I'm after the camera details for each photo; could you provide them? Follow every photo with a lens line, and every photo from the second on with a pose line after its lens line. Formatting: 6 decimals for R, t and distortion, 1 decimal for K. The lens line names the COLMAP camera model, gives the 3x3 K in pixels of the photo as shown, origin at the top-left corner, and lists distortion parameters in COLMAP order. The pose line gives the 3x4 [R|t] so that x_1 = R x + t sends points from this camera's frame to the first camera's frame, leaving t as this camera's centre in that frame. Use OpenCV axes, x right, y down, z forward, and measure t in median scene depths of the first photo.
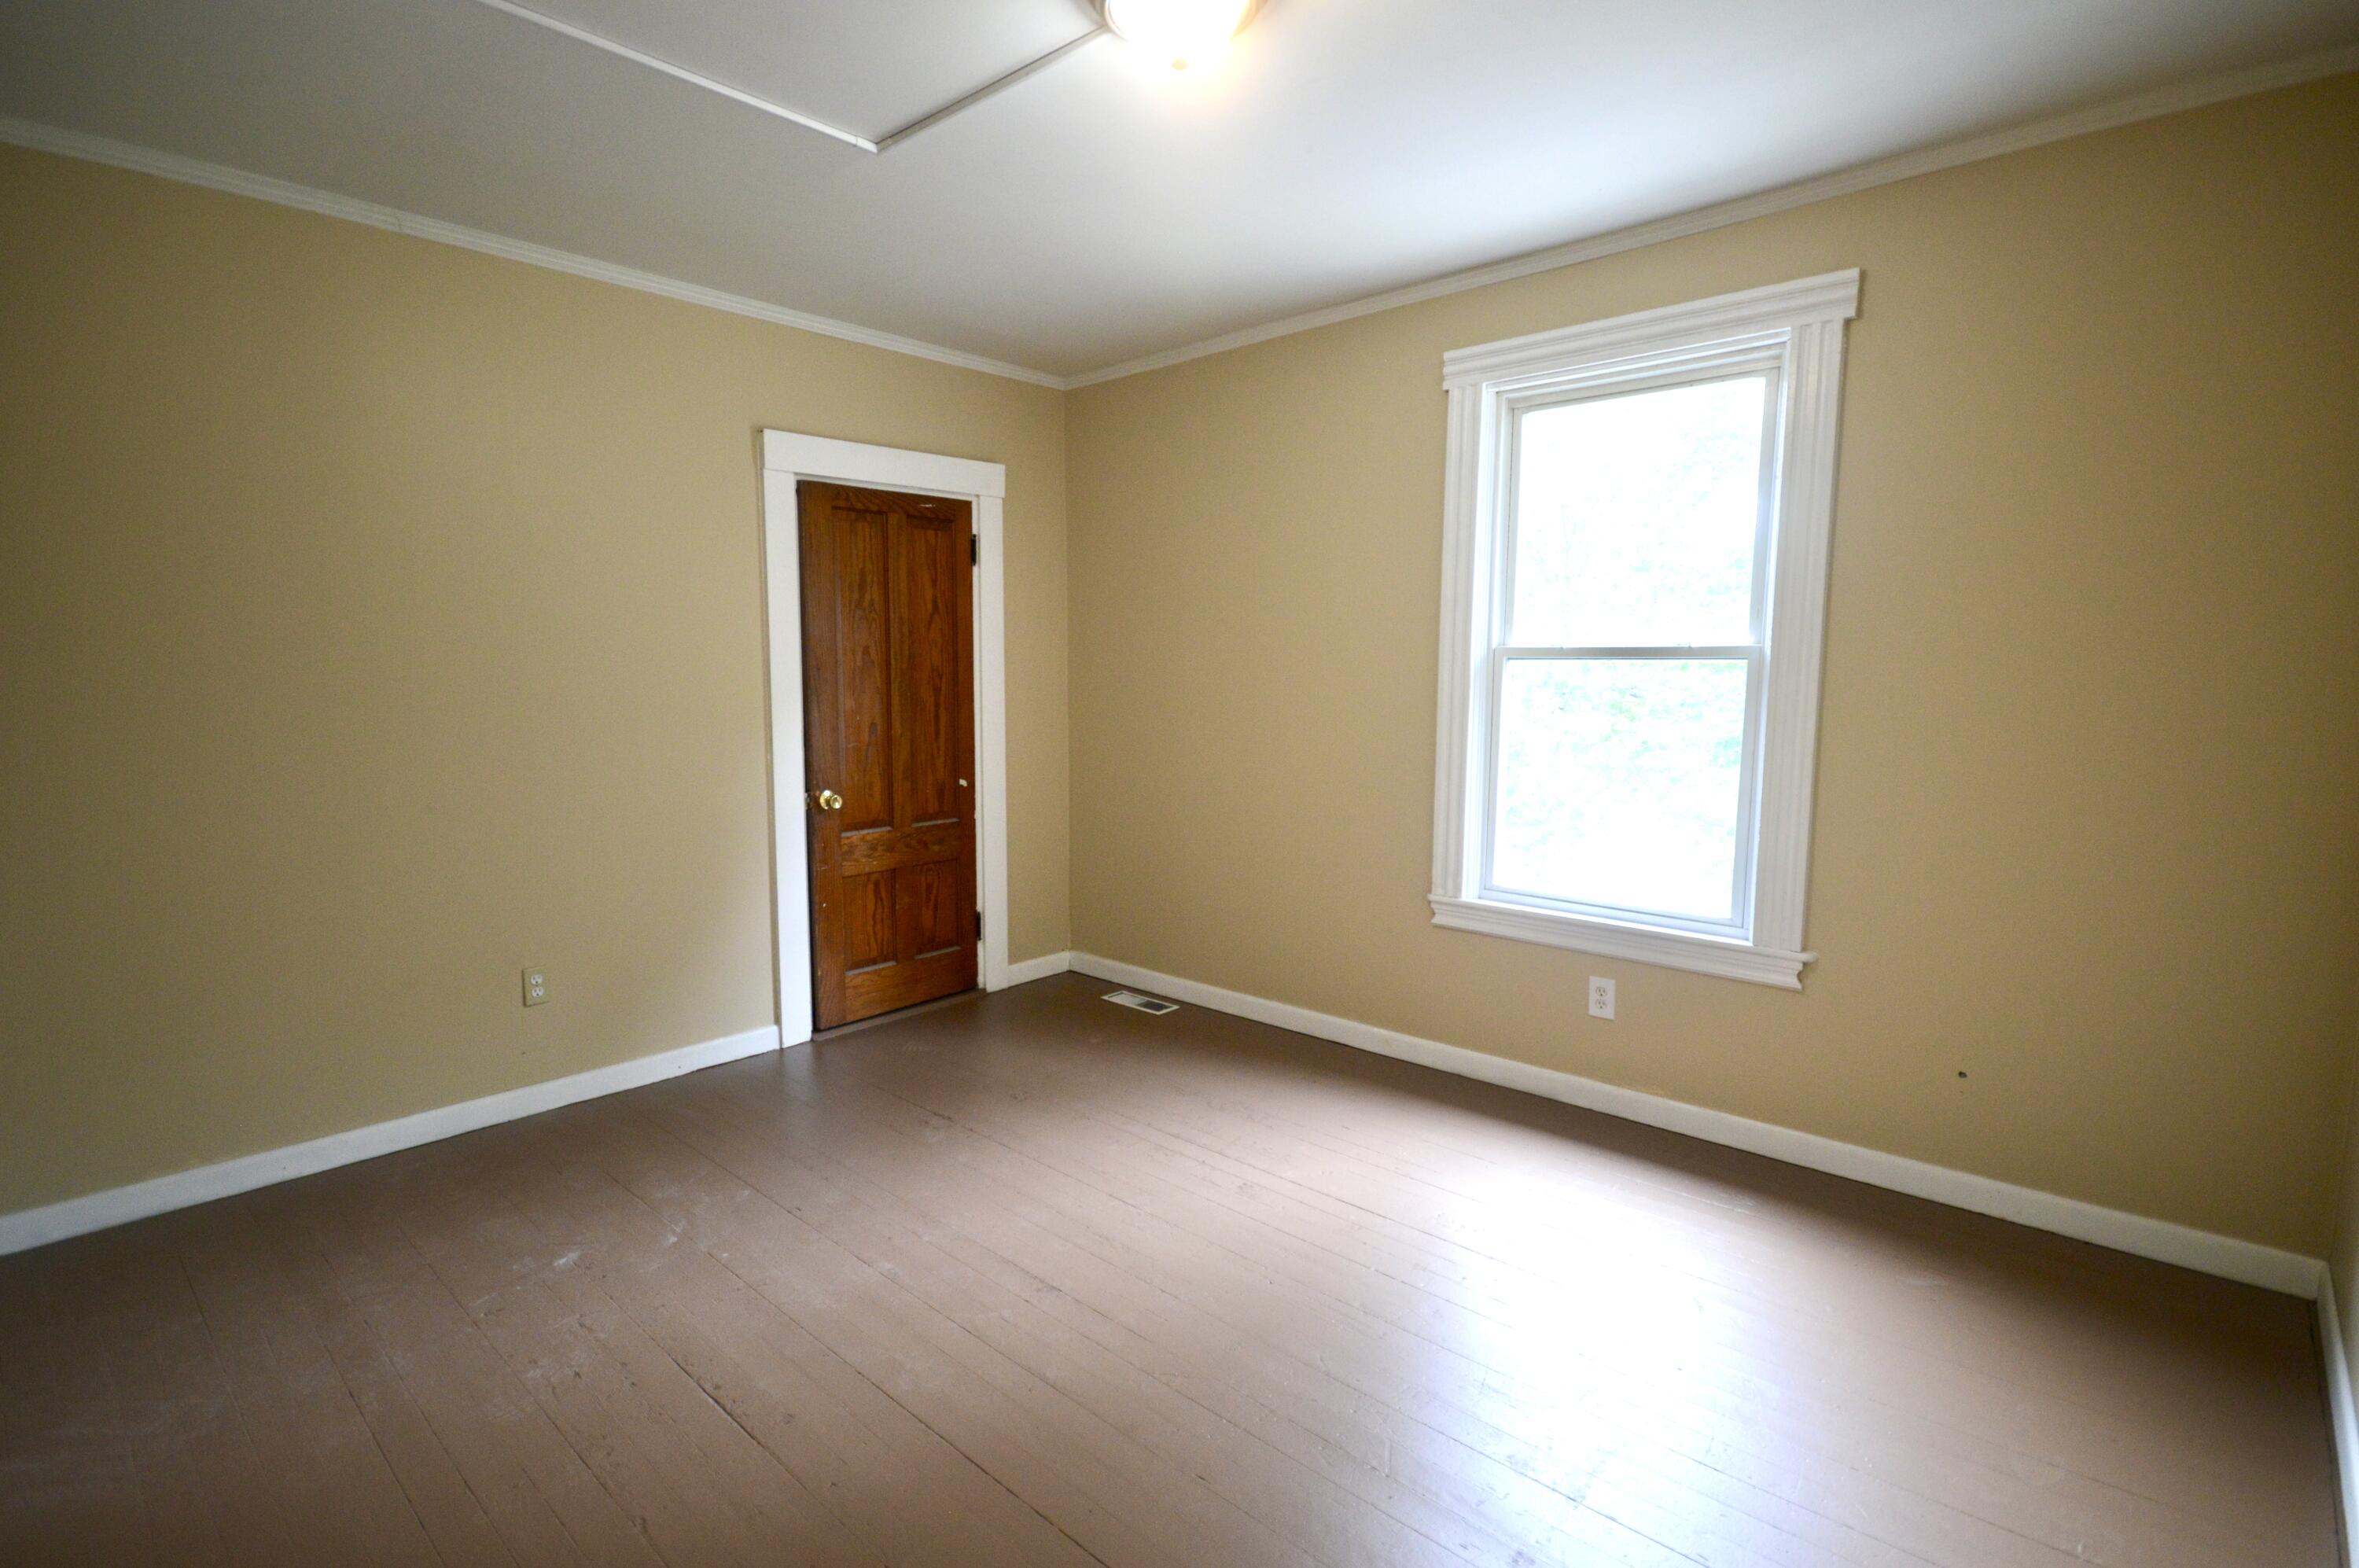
lens RADIAL K [[1094.3, 0, 1179.5], [0, 1094.3, 784.0], [0, 0, 1]] dist [-0.002410, 0.000077]
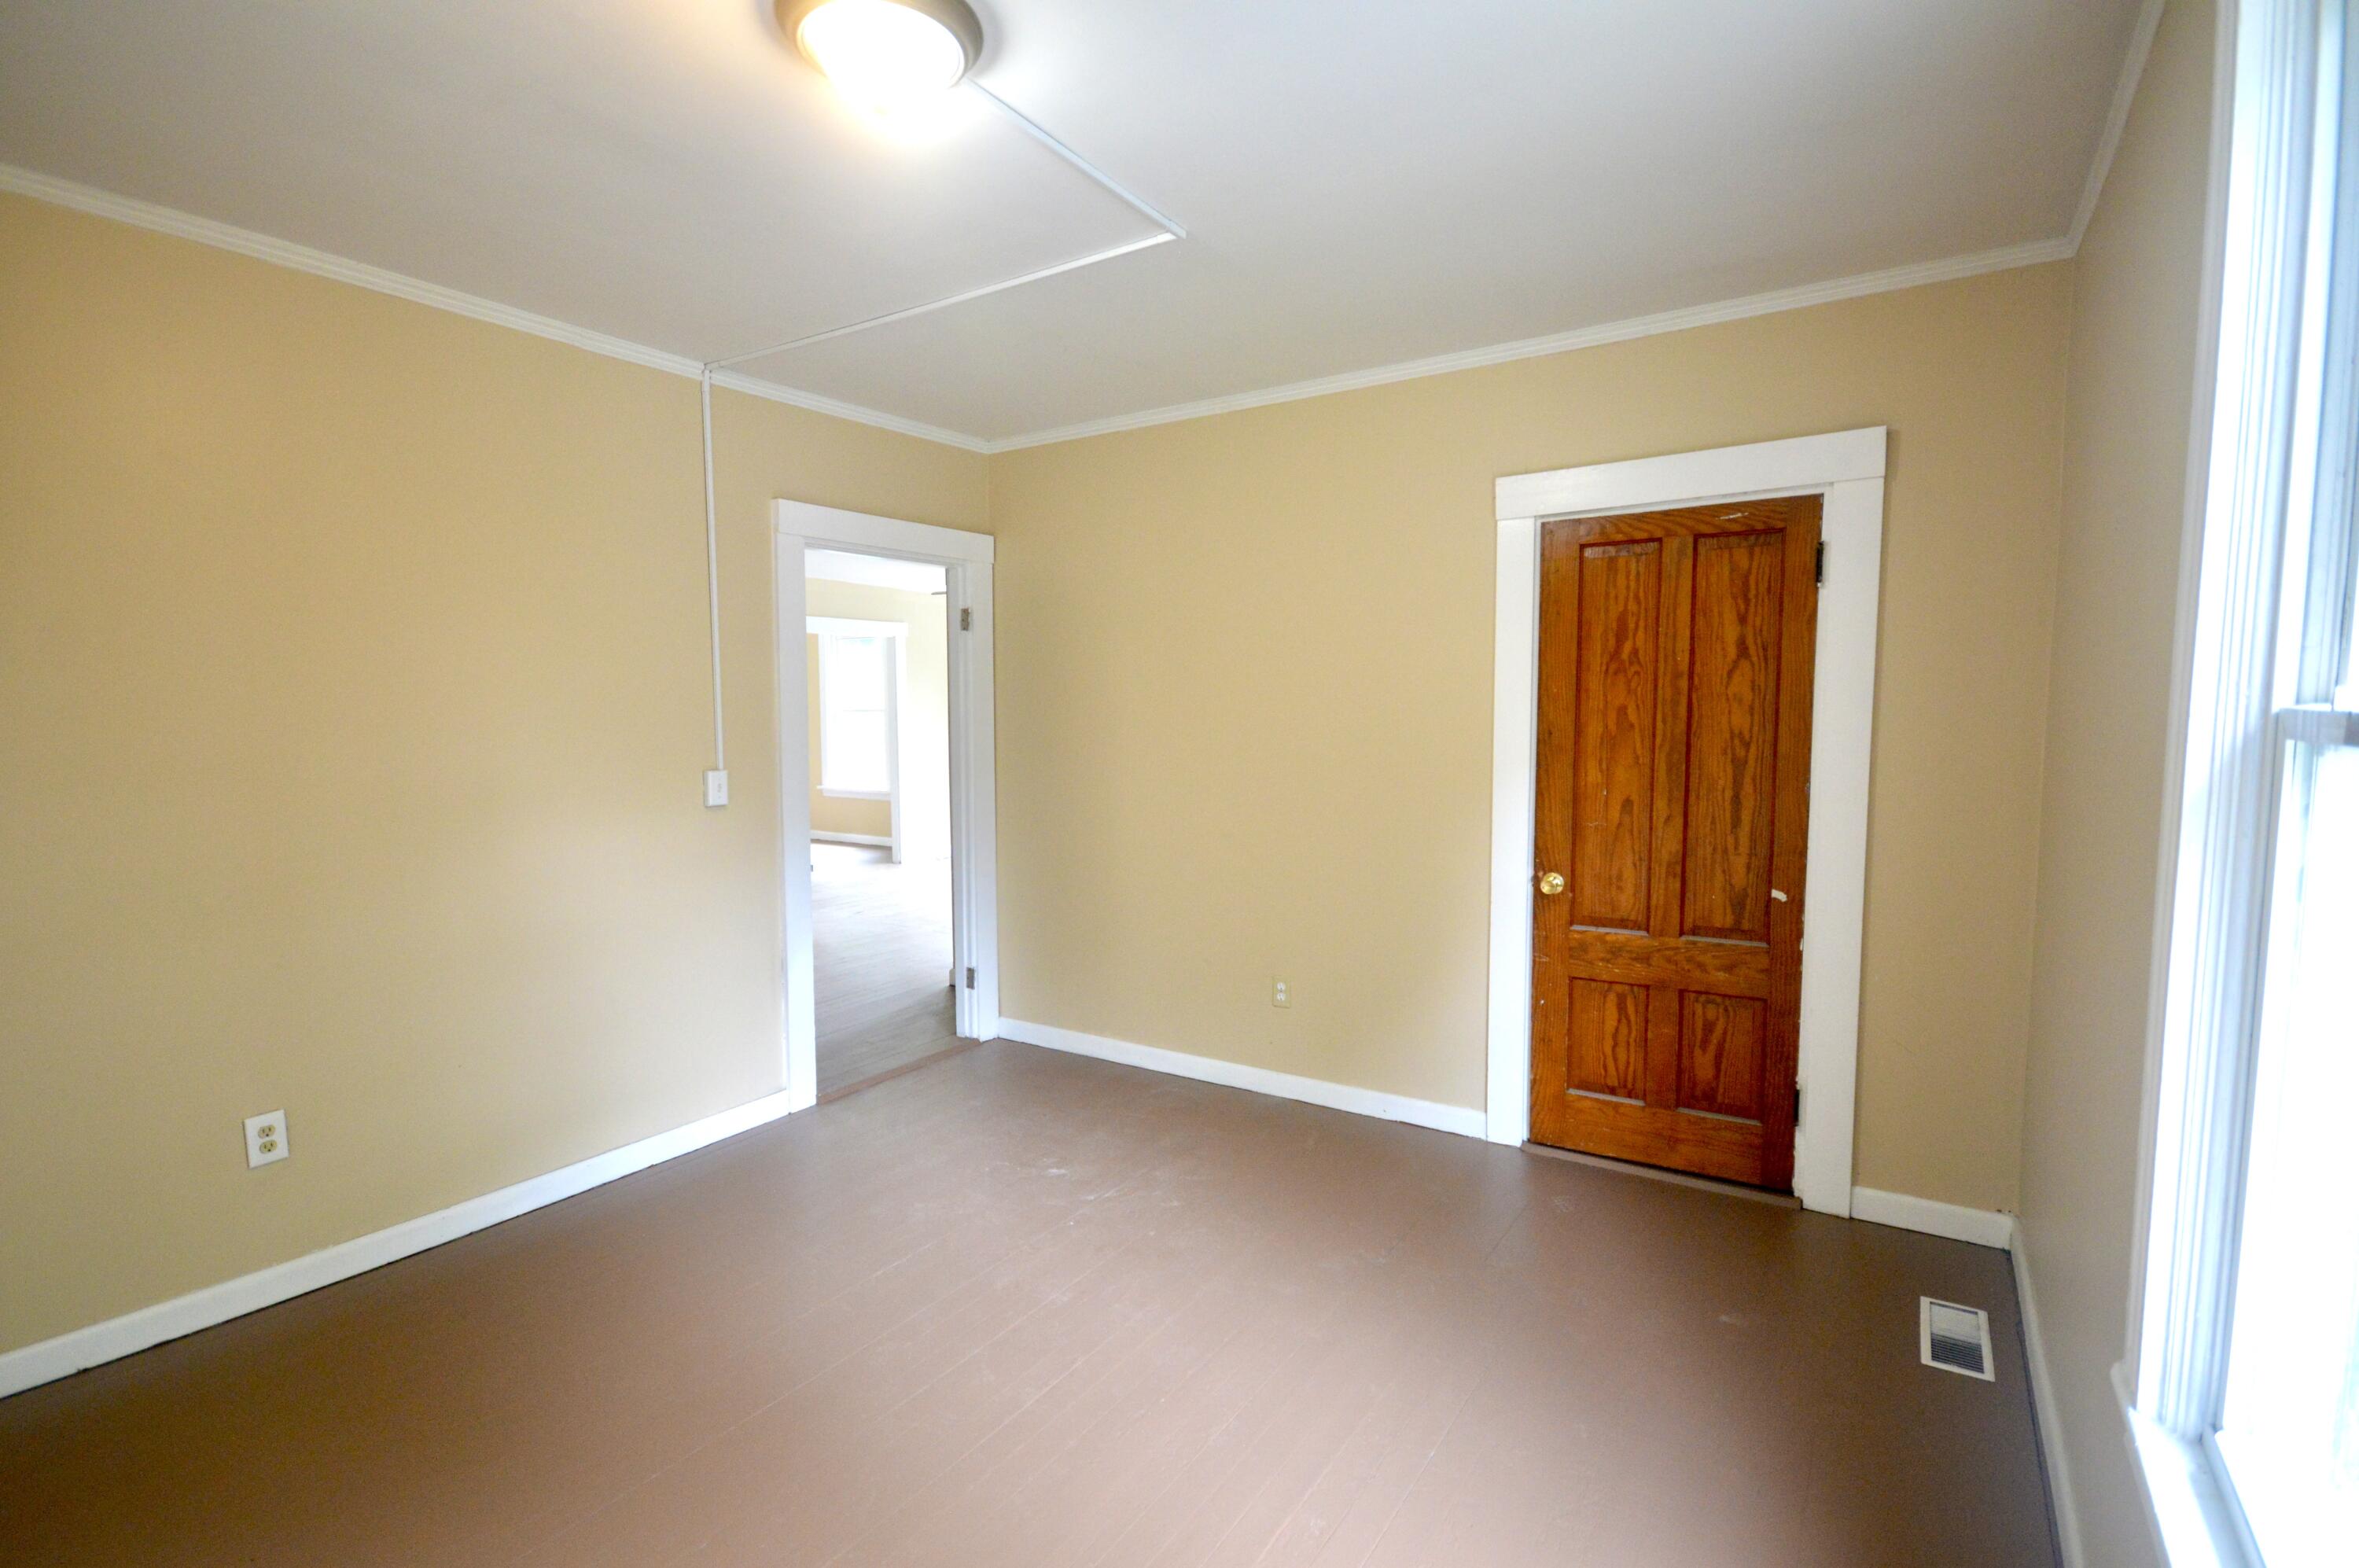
lens RADIAL K [[1100.6, 0, 1178.6], [0, 1100.6, 788.8], [0, 0, 1]] dist [-0.002564, -0.000989]
pose [[0.168392, 0.068223, -0.983356, 0.453376], [-0.103228, 0.993337, 0.051239, -0.069498], [0.980300, 0.092882, 0.174313, 0.514937]]
